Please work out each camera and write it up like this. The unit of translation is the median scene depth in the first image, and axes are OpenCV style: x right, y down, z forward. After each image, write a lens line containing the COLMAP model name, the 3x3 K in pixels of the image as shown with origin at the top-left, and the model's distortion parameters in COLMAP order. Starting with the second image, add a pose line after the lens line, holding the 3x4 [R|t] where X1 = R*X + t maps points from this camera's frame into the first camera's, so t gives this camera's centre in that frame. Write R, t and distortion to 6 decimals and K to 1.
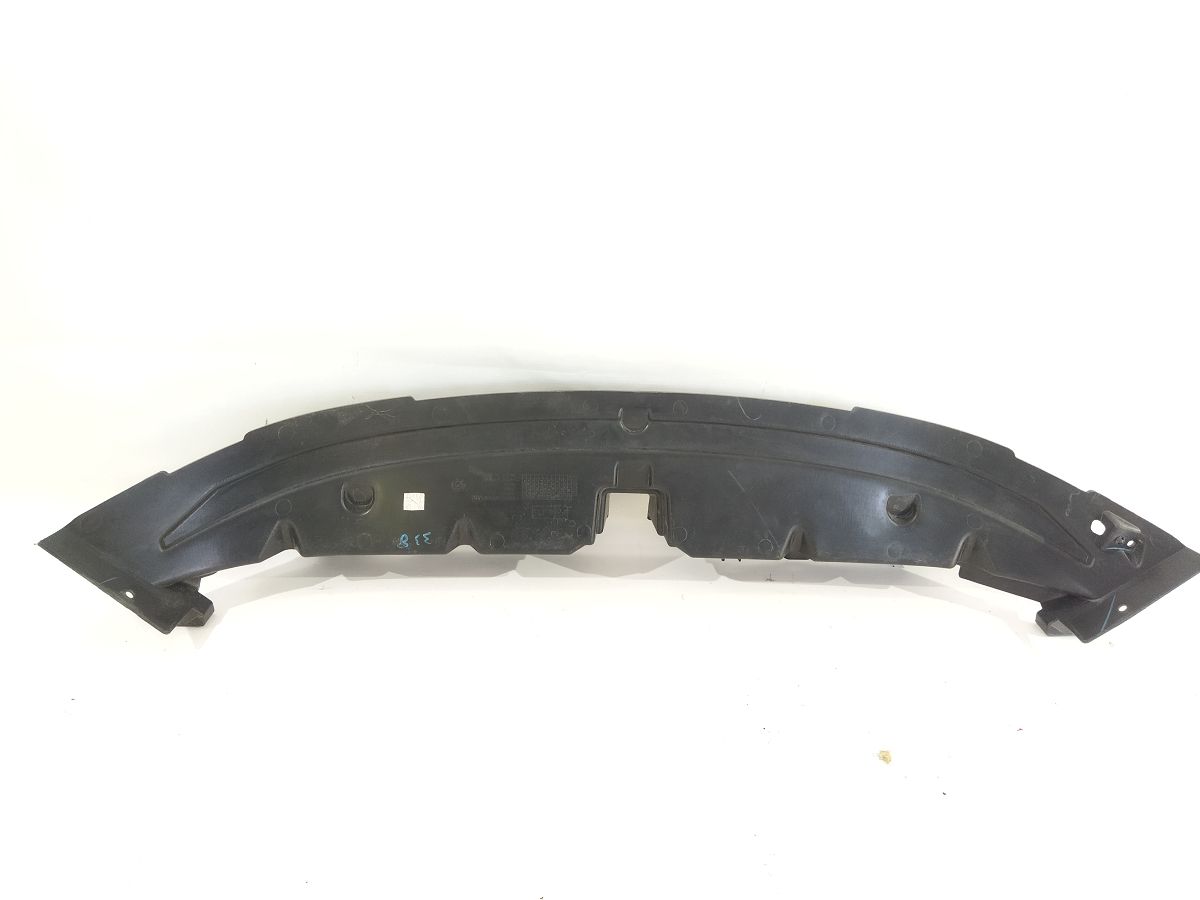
lens RADIAL K [[929.5, 0, 599.8], [0, 929.5, 423.5], [0, 0, 1]] dist [0.086038, -0.117903]
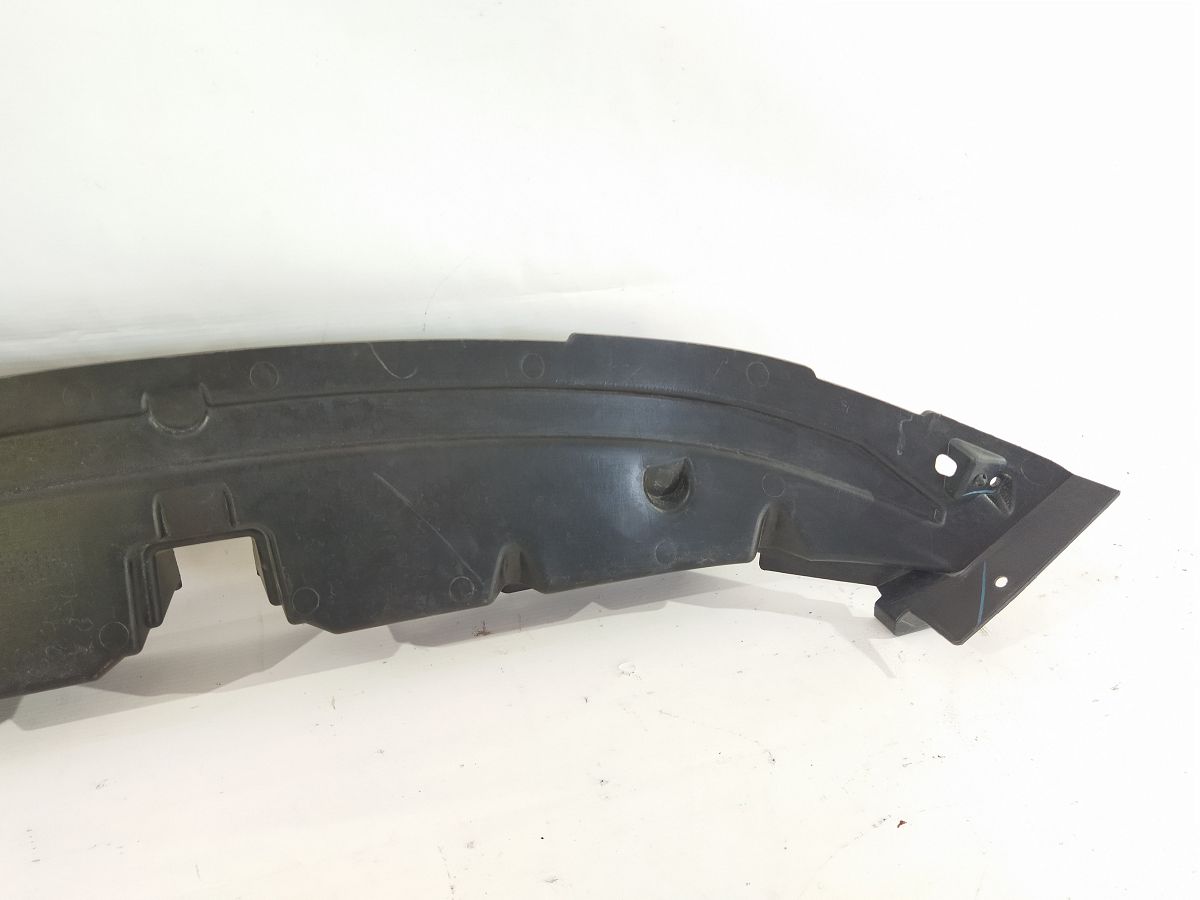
lens RADIAL K [[929.5, 0, 599.8], [0, 929.5, 423.5], [0, 0, 1]] dist [0.086038, -0.117903]
pose [[0.953646, -0.154777, 0.258078, 0.127239], [0.145040, 0.987813, 0.056470, 0.008331], [-0.263673, -0.016421, 0.964472, 0.419117]]
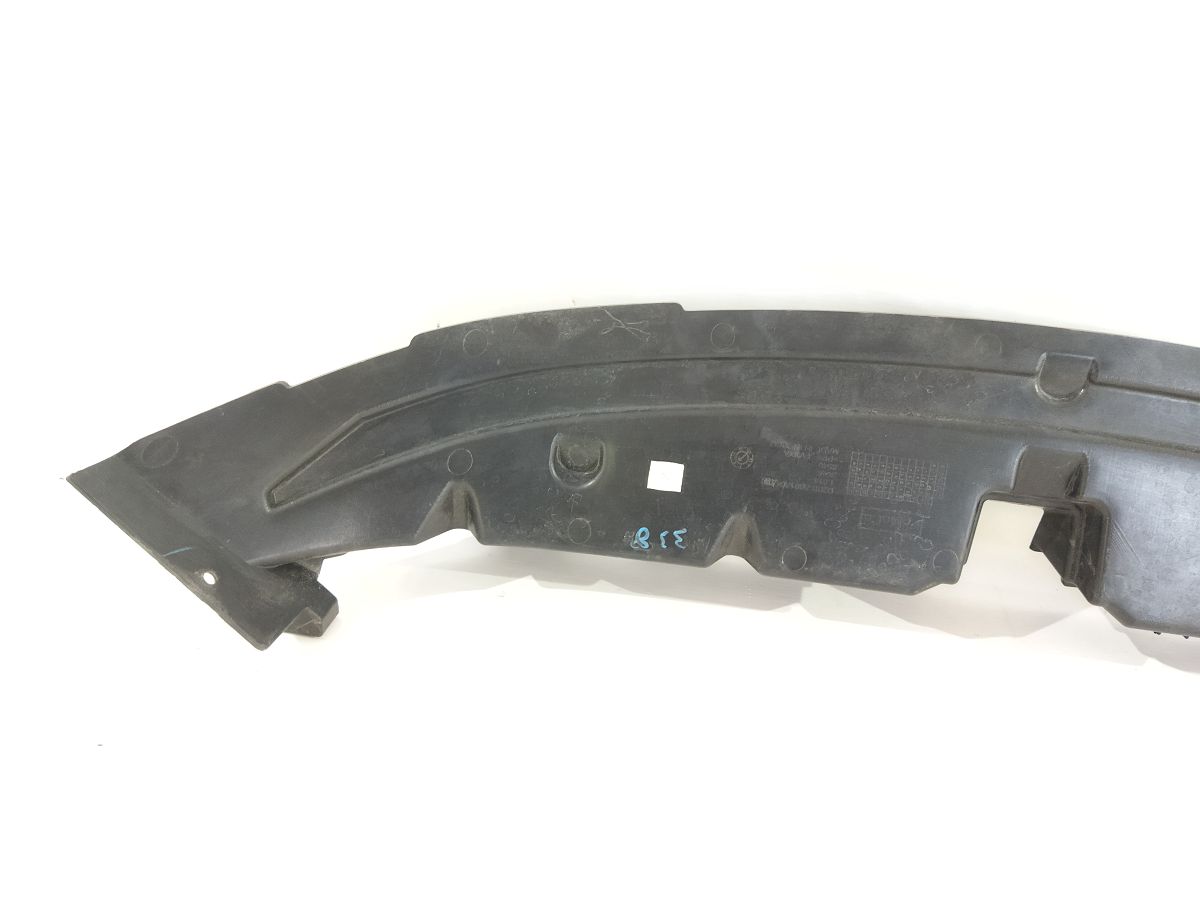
lens RADIAL K [[929.5, 0, 599.8], [0, 929.5, 423.5], [0, 0, 1]] dist [0.086038, -0.117903]
pose [[0.986980, 0.106304, -0.120704, -0.171027], [-0.103280, 0.994167, 0.031063, 0.034879], [0.123302, -0.018192, 0.992202, 0.392349]]
